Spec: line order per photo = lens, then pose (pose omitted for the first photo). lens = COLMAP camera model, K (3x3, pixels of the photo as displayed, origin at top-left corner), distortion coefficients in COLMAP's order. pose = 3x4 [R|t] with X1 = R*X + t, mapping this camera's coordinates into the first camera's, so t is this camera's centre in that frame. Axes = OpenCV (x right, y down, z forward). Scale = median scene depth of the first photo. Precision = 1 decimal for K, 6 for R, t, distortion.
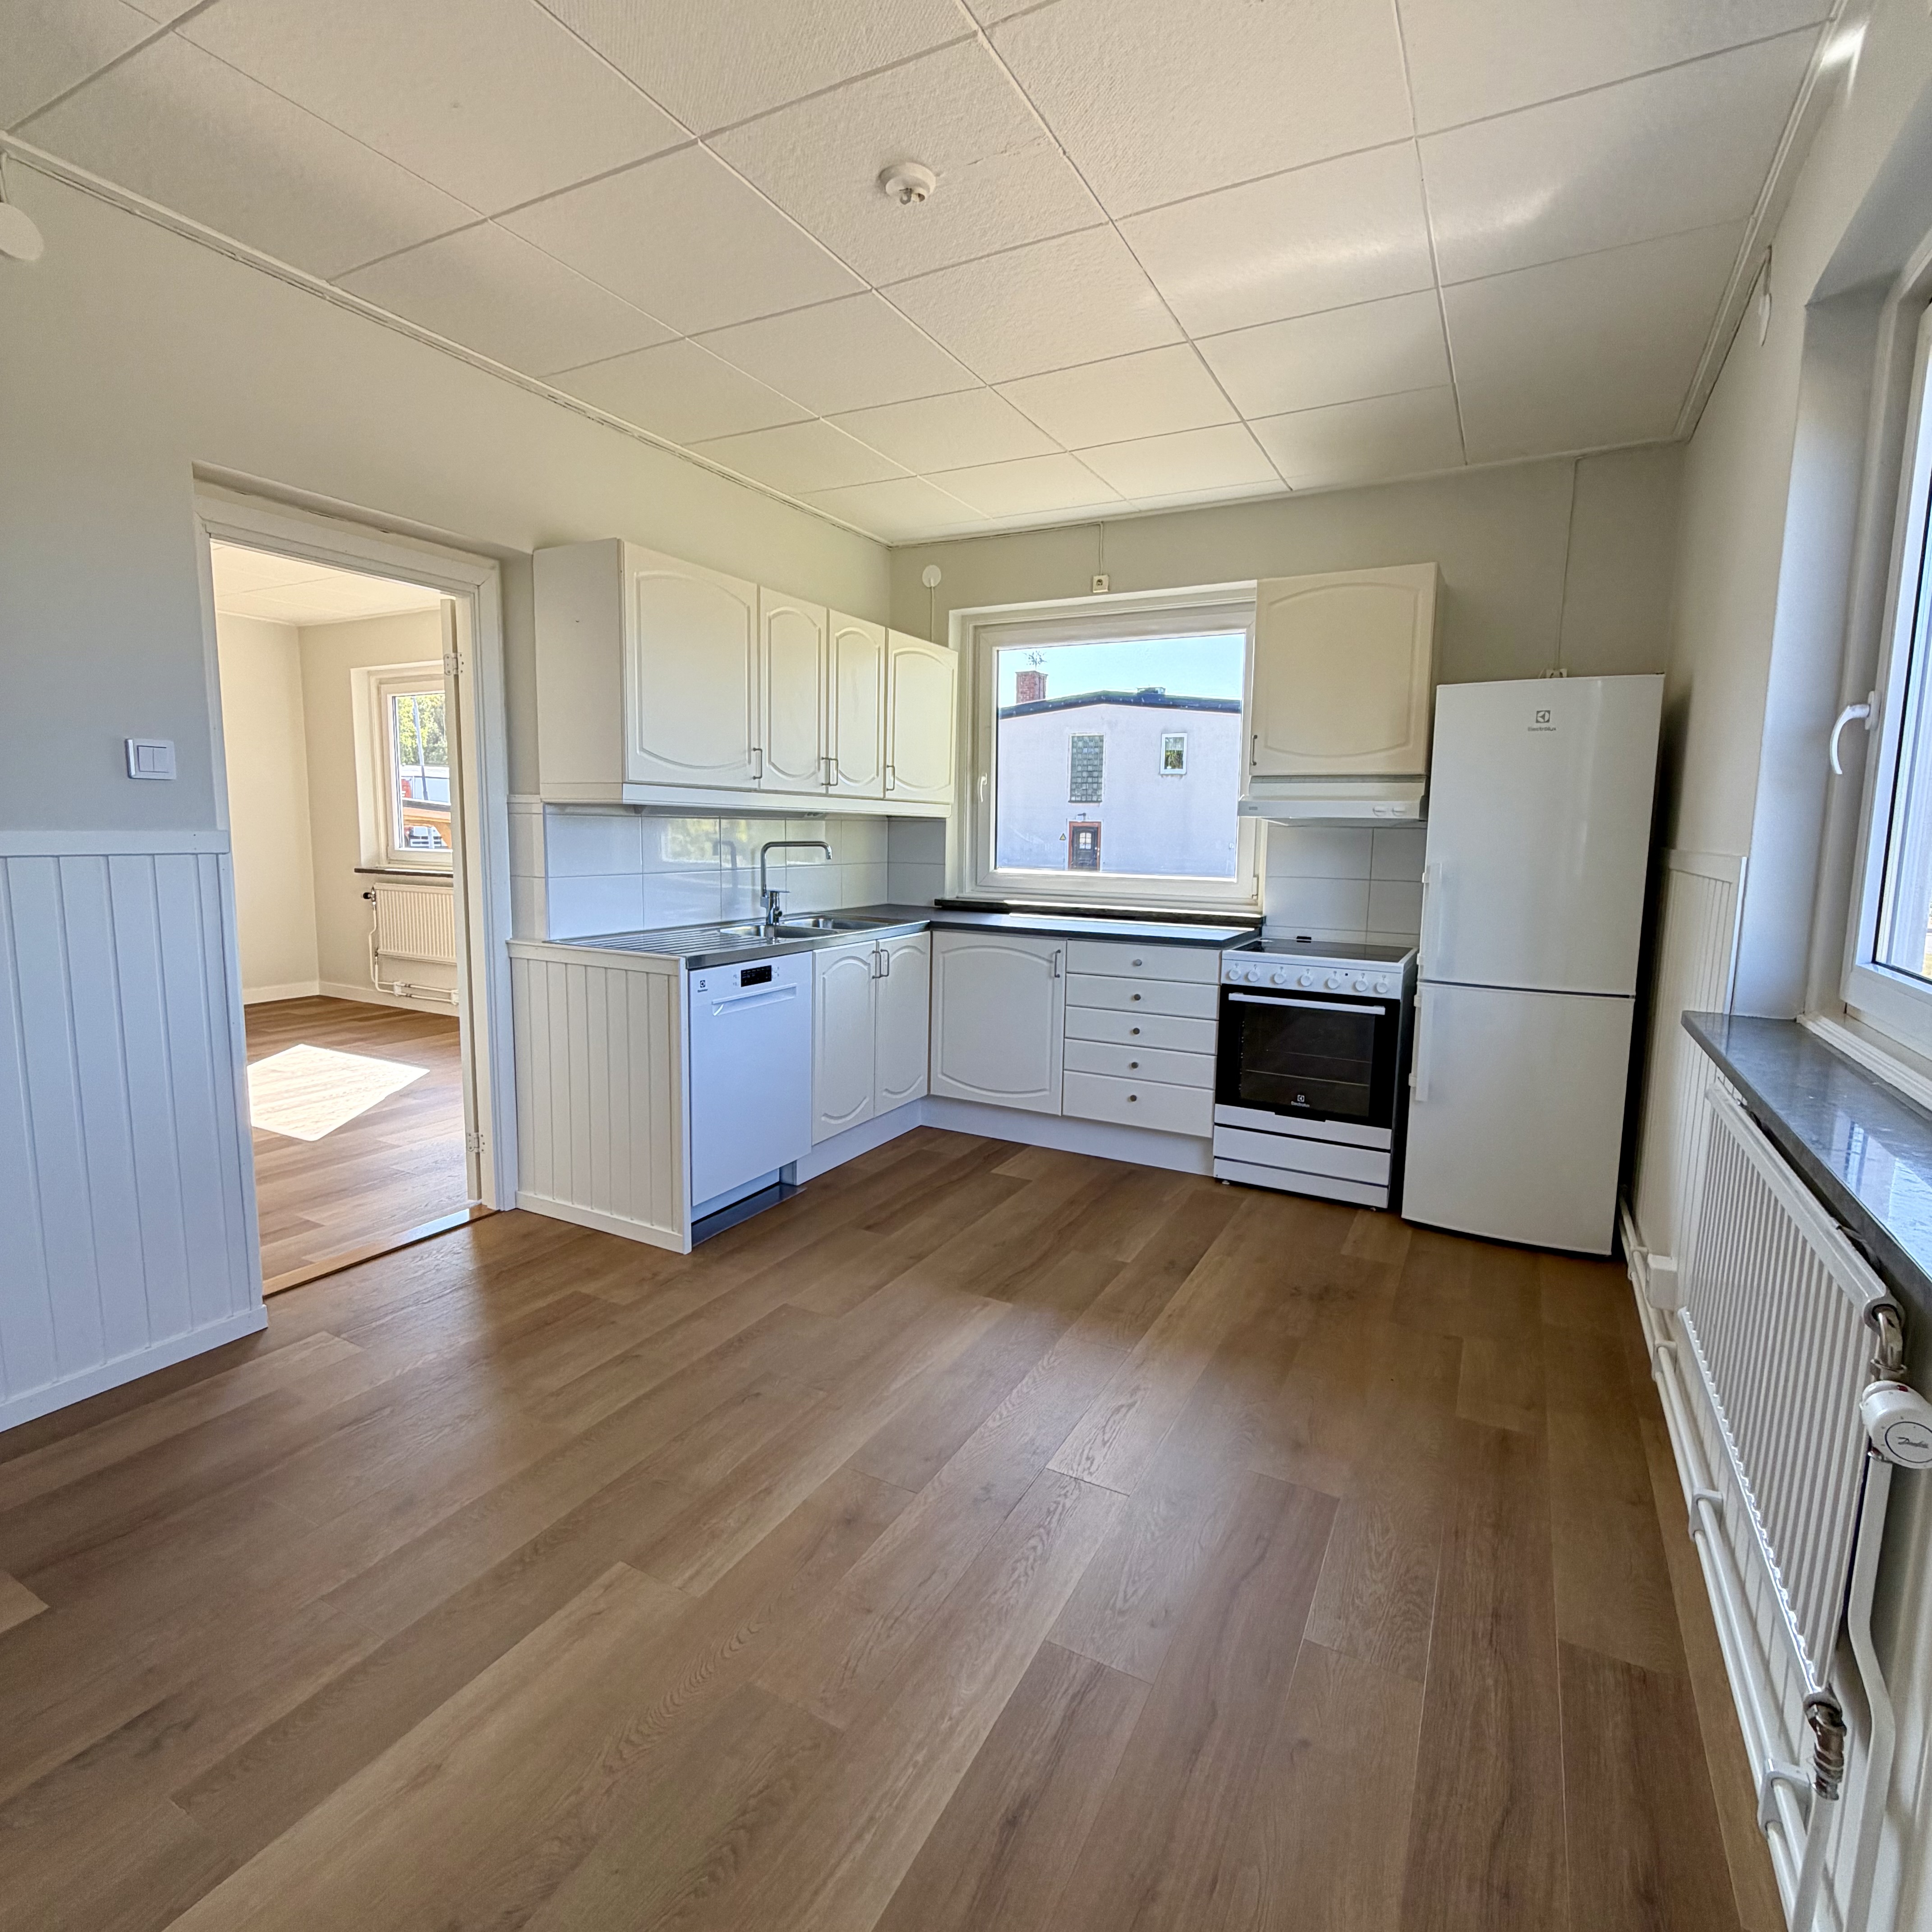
lens RADIAL K [[1012.2, 0, 968.7], [0, 1012.2, 958.3], [0, 0, 1]] dist [0.001575, 0.000190]
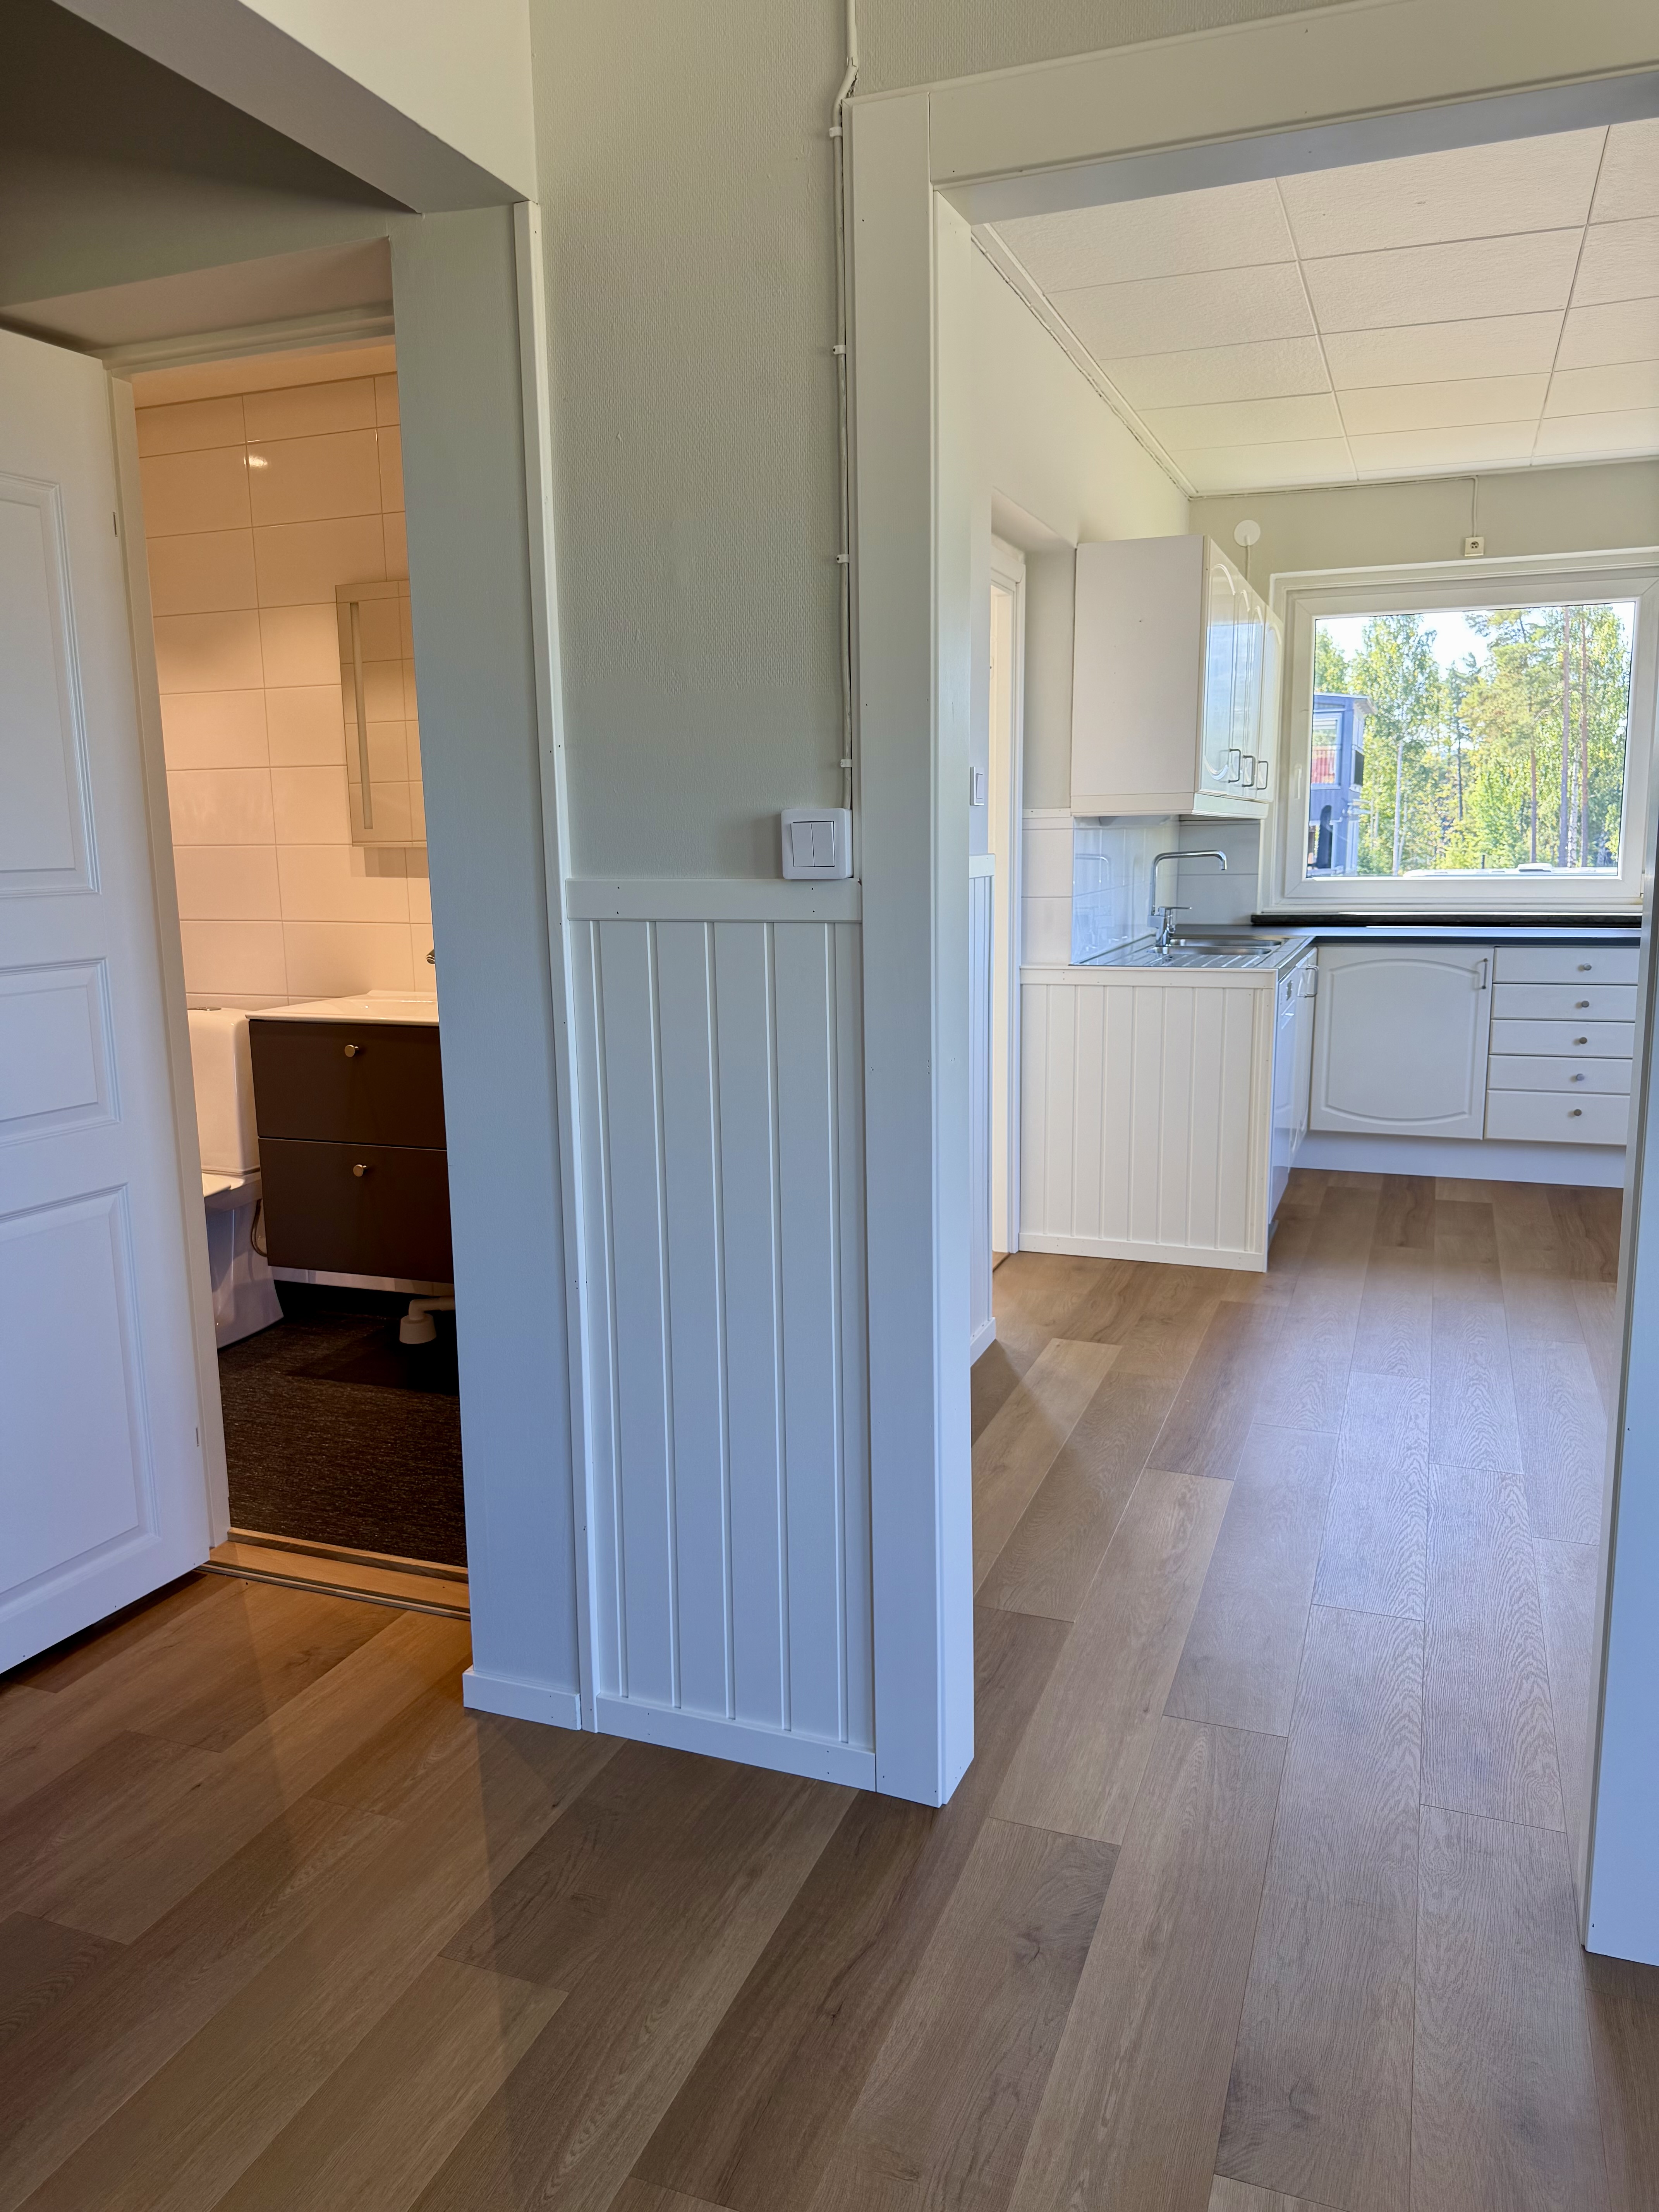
lens RADIAL K [[1567.9, 0, 820.6], [0, 1567.9, 1108.1], [0, 0, 1]] dist [0.049907, -0.066848]
pose [[0.992839, -0.051096, 0.107978, -0.786877], [0.046045, 0.997748, 0.048765, 0.034414], [-0.110226, -0.043443, 0.992957, -0.425978]]
